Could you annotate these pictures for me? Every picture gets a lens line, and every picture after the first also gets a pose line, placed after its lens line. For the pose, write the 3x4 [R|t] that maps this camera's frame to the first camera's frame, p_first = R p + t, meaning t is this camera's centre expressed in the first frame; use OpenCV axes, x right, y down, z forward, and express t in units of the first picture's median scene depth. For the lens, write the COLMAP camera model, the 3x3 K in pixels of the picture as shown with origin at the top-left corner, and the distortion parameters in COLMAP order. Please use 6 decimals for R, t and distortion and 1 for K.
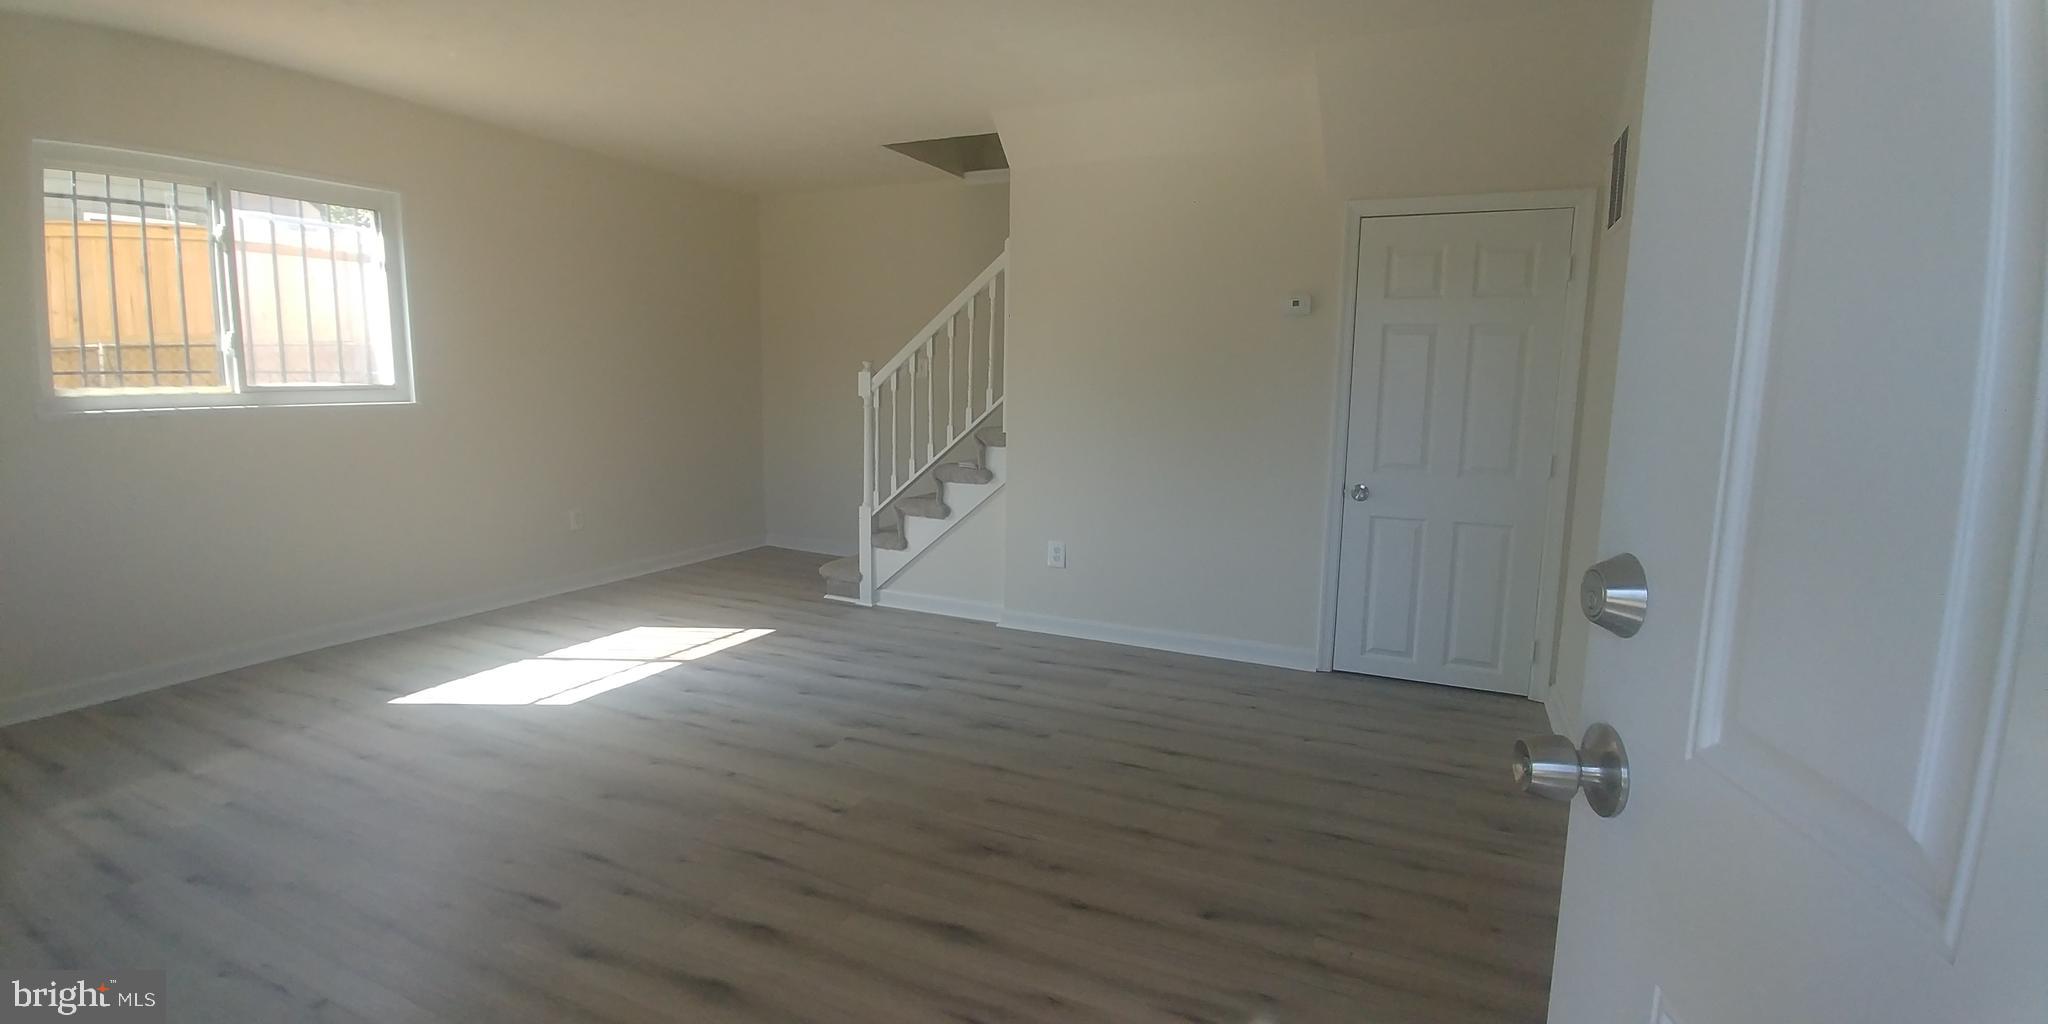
lens RADIAL K [[898.9, 0, 1037.1], [0, 898.9, 509.1], [0, 0, 1]] dist [-0.029699, -0.003872]
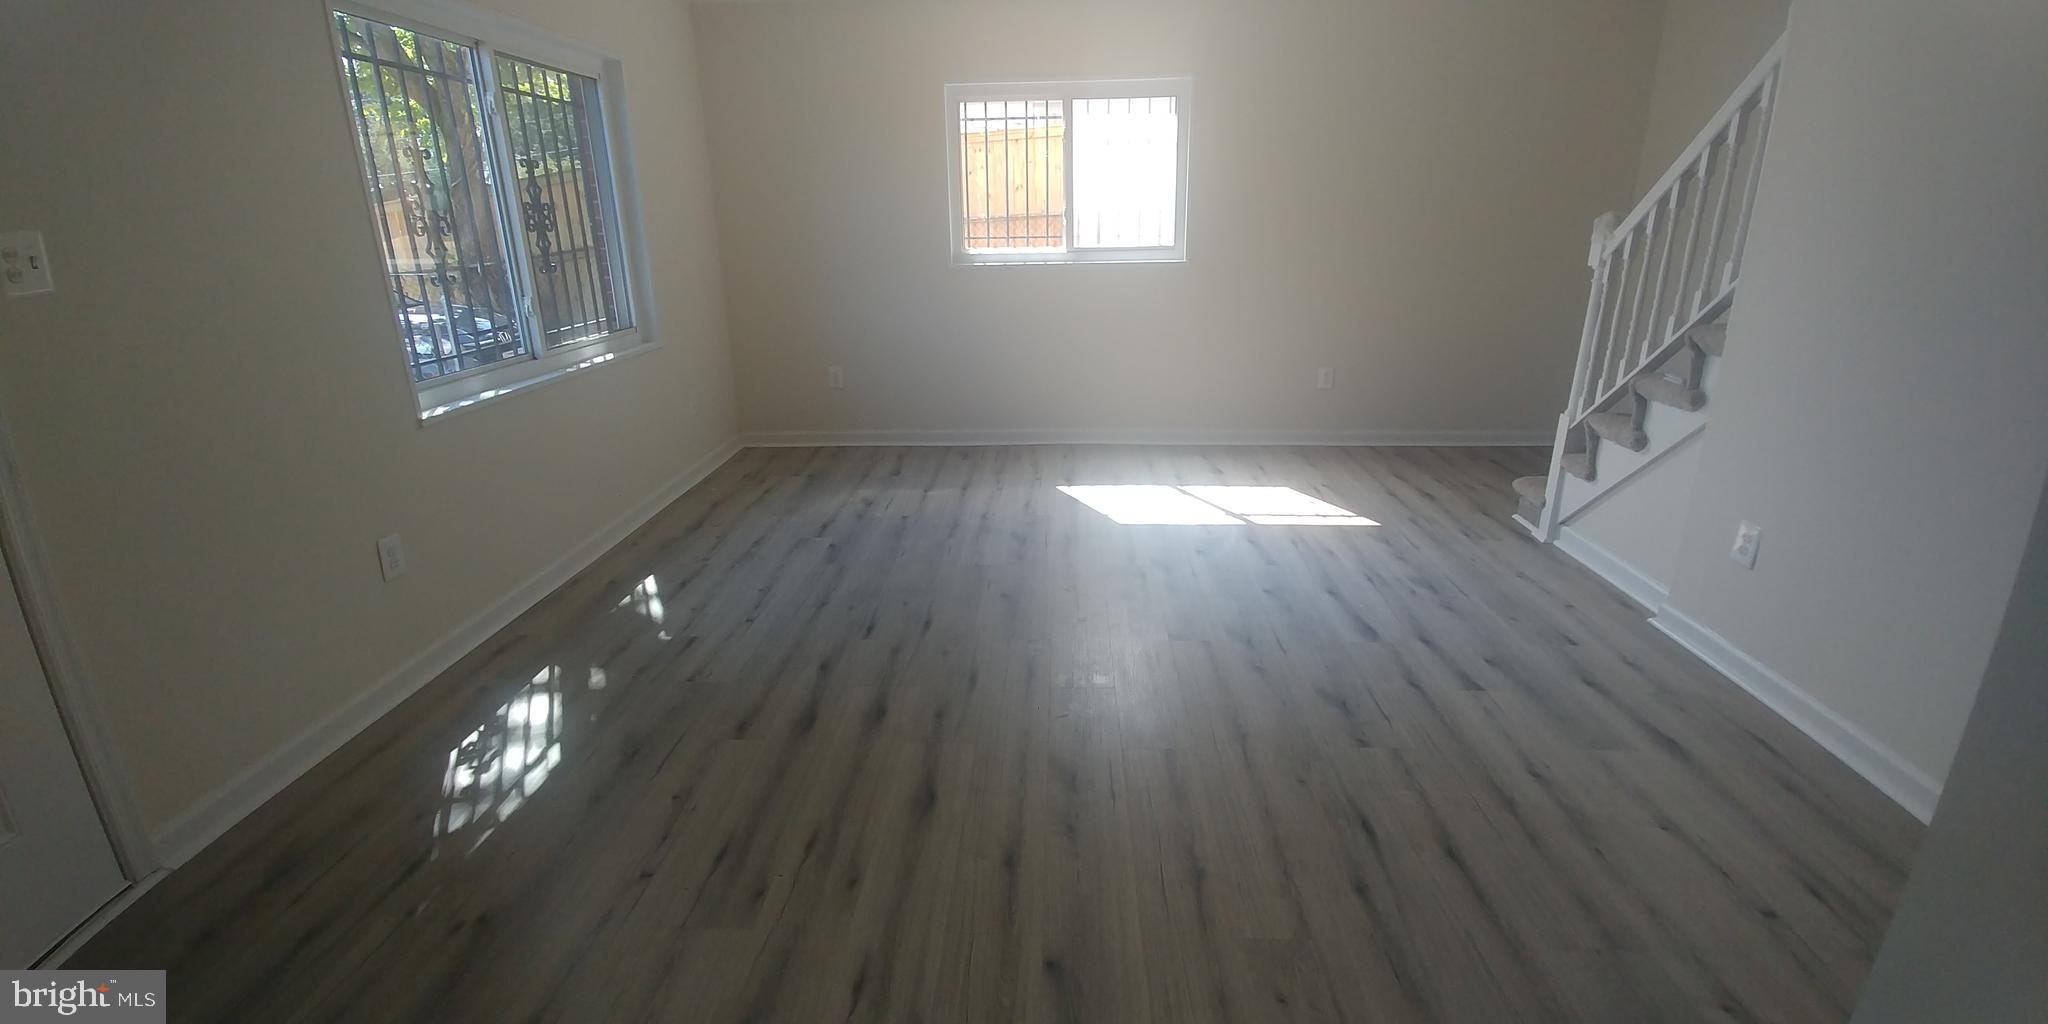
lens RADIAL K [[898.9, 0, 1021.0], [0, 898.9, 520.1], [0, 0, 1]] dist [-0.029699, -0.003872]
pose [[0.363543, 0.276535, -0.889587, 0.386525], [-0.113663, 0.960958, 0.252271, -0.062590], [0.924617, 0.009402, 0.380781, 0.330156]]
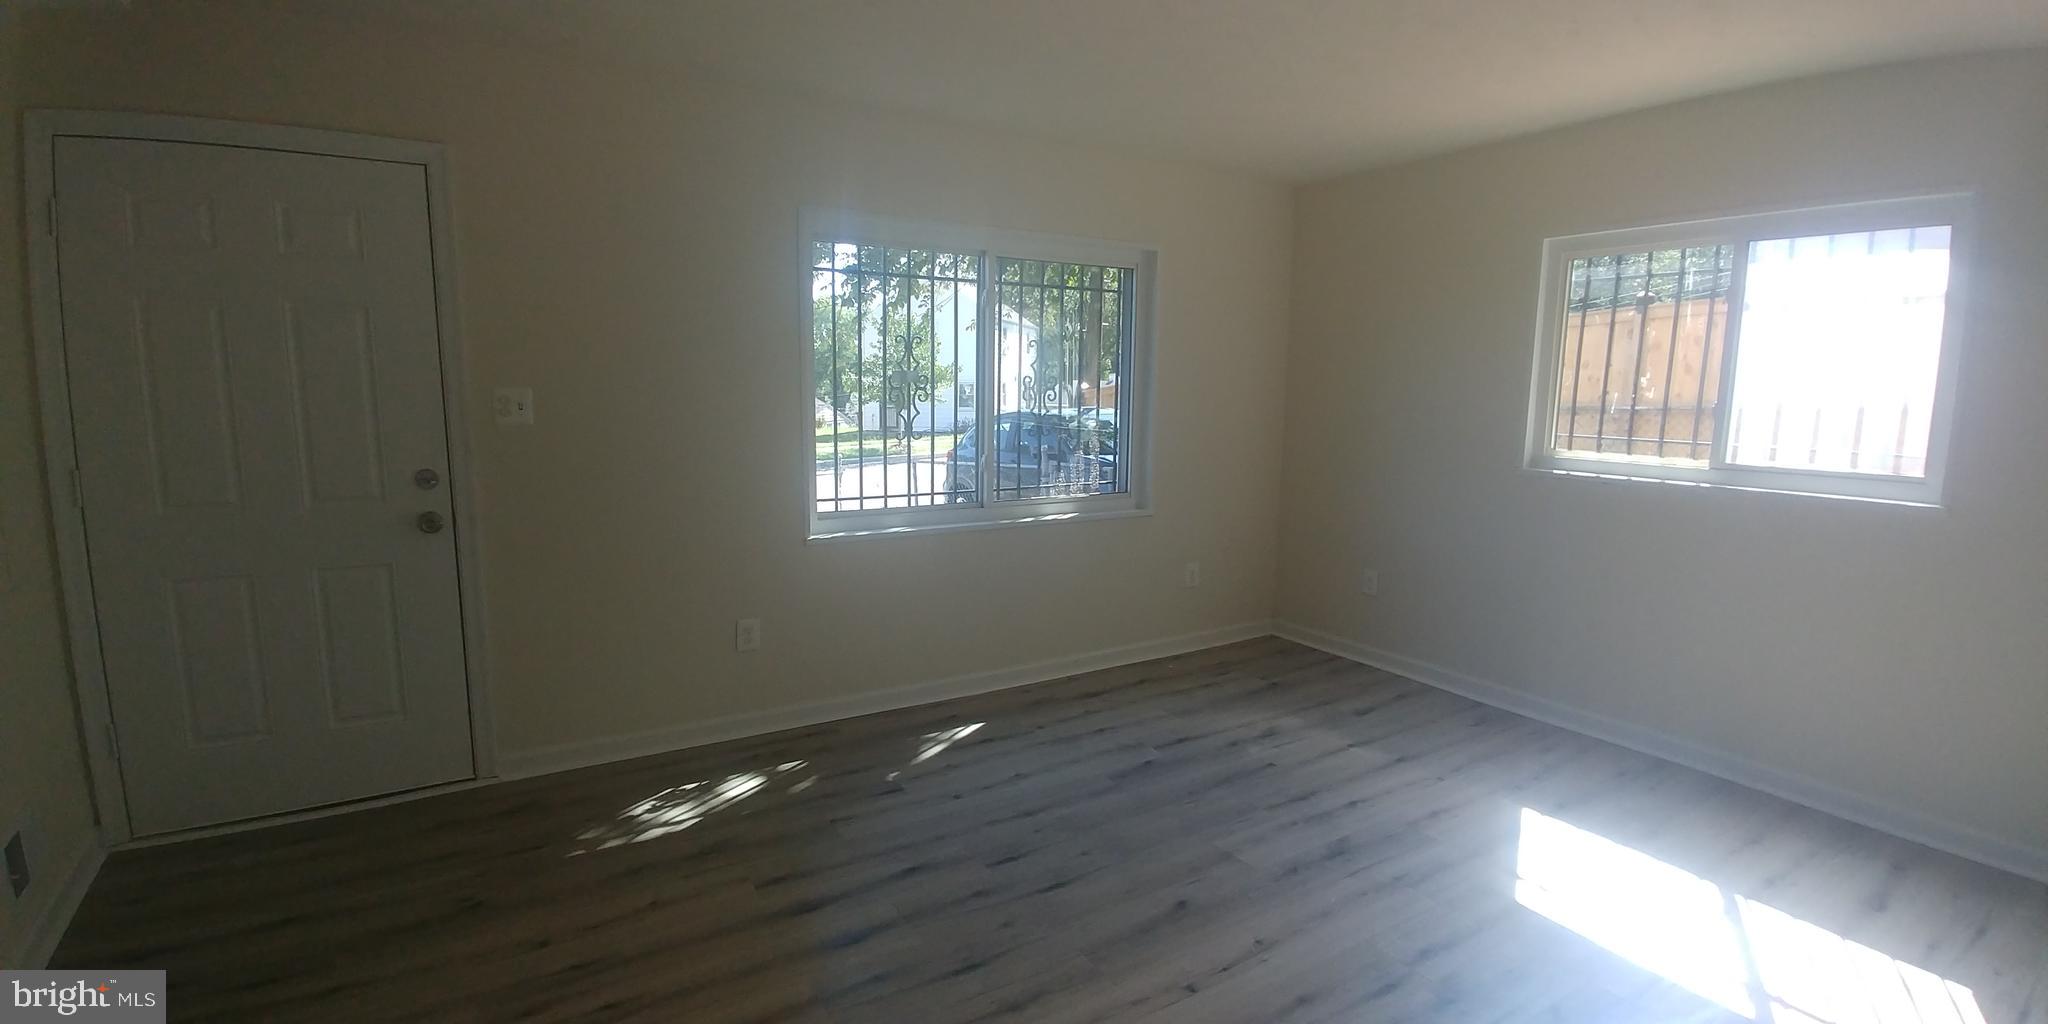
lens RADIAL K [[898.9, 0, 1018.3], [0, 898.9, 528.3], [0, 0, 1]] dist [-0.029699, -0.003872]
pose [[-0.565612, 0.107389, -0.817650, 0.206443], [-0.144118, 0.963356, 0.226220, -0.148840], [0.811981, 0.245790, -0.529409, 0.776095]]
